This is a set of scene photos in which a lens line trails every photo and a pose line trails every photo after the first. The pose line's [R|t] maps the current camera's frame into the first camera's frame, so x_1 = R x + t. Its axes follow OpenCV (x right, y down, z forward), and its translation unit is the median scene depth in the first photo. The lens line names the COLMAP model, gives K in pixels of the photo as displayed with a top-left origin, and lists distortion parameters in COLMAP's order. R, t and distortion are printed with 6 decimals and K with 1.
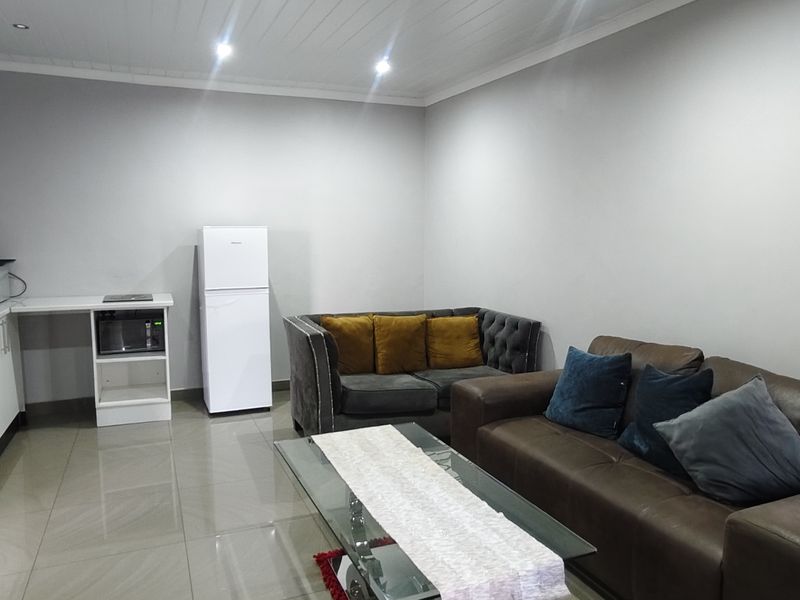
lens RADIAL K [[634.7, 0, 400.0], [0, 634.7, 300.0], [0, 0, 1]] dist [-0.125372, 0.208318]
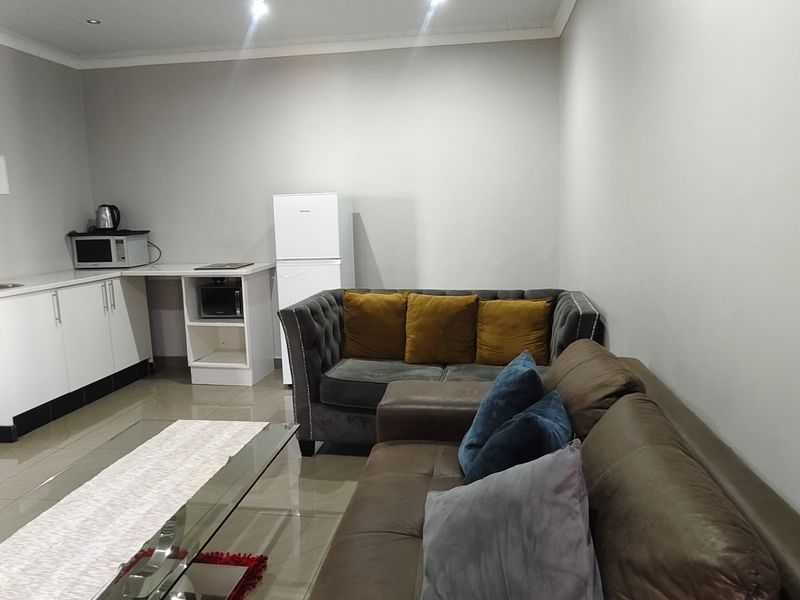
lens RADIAL K [[634.7, 0, 400.0], [0, 634.7, 300.0], [0, 0, 1]] dist [-0.125372, 0.208318]
pose [[0.844794, 0.052739, -0.532486, 0.390213], [-0.031915, 0.998326, 0.048244, -0.006754], [0.534139, -0.023762, 0.845063, 0.268993]]
